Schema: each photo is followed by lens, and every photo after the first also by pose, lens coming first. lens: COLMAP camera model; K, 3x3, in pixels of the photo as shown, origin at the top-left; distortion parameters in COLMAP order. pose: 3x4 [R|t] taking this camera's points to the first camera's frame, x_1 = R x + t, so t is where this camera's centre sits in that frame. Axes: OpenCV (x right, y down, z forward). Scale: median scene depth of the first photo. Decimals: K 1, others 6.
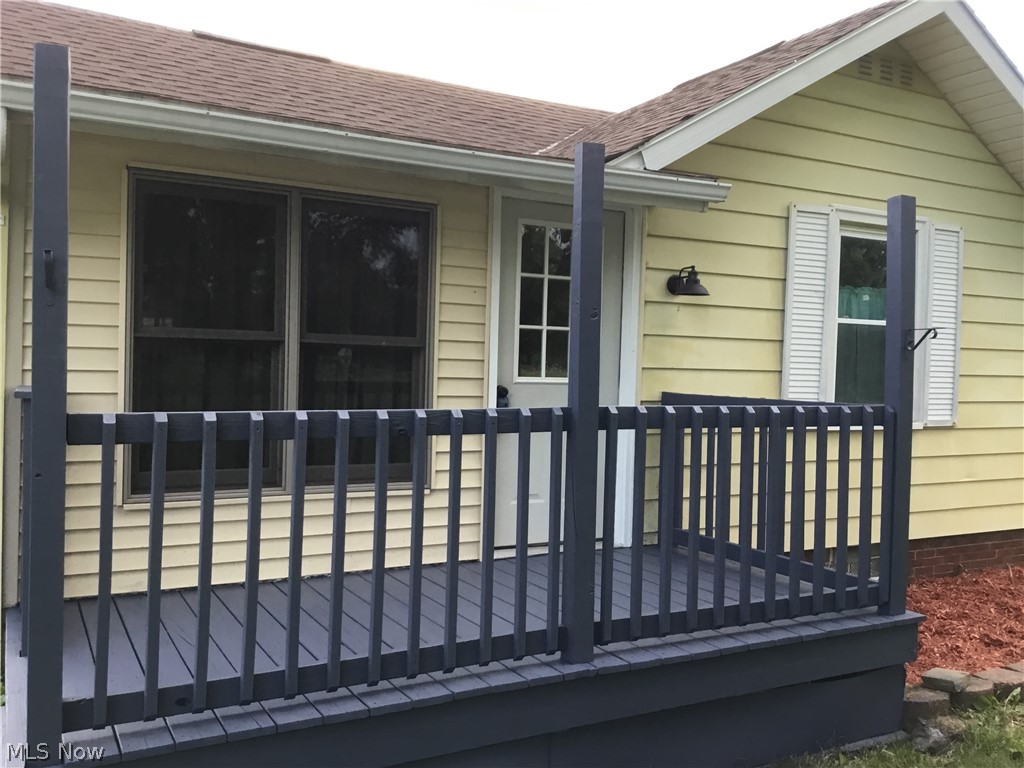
lens RADIAL K [[918.4, 0, 512.0], [0, 918.4, 384.0], [0, 0, 1]] dist [0.106492, -0.202505]
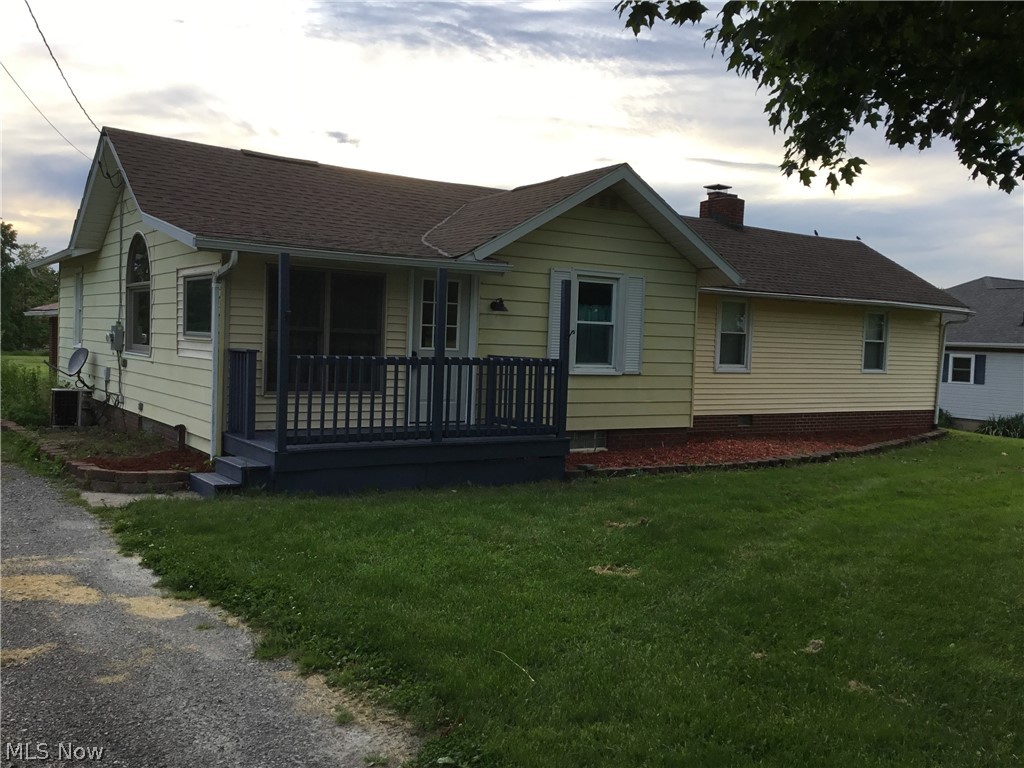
lens RADIAL K [[918.4, 0, 512.0], [0, 918.4, 384.0], [0, 0, 1]] dist [0.106492, -0.202505]
pose [[0.996820, 0.006123, 0.079449, 0.049979], [-0.008330, 0.999588, 0.027478, 0.019098], [-0.079248, -0.028053, 0.996460, -1.297690]]
